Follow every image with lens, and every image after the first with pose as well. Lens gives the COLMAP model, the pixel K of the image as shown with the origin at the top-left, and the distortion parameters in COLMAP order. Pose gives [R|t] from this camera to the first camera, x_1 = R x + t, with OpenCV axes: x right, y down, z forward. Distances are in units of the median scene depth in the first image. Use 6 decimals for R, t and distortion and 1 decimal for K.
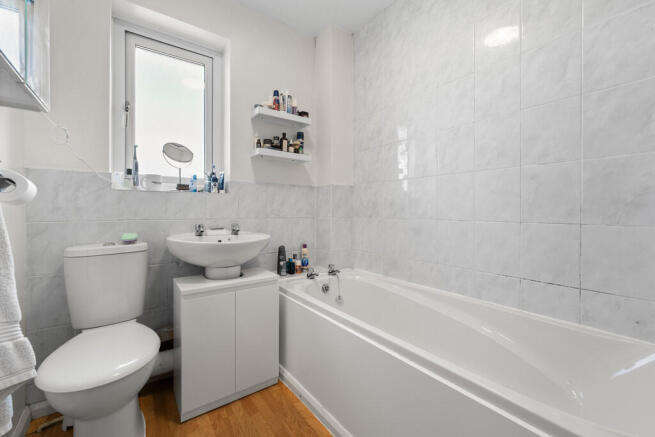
lens RADIAL K [[271.5, 0, 326.9], [0, 271.5, 212.4], [0, 0, 1]] dist [-0.003389, 0.001330]
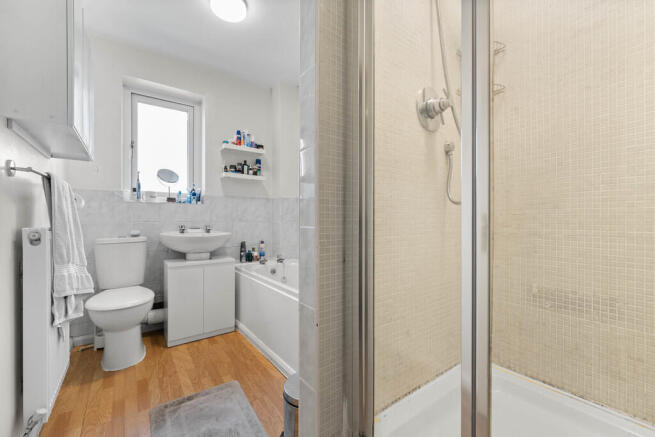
lens RADIAL K [[271.5, 0, 328.2], [0, 271.5, 220.6], [0, 0, 1]] dist [-0.003389, 0.001330]
pose [[0.999946, -0.000971, 0.010369, 0.300448], [0.001005, 0.999994, -0.003315, 0.024462], [-0.010366, 0.003325, 0.999941, -0.469409]]
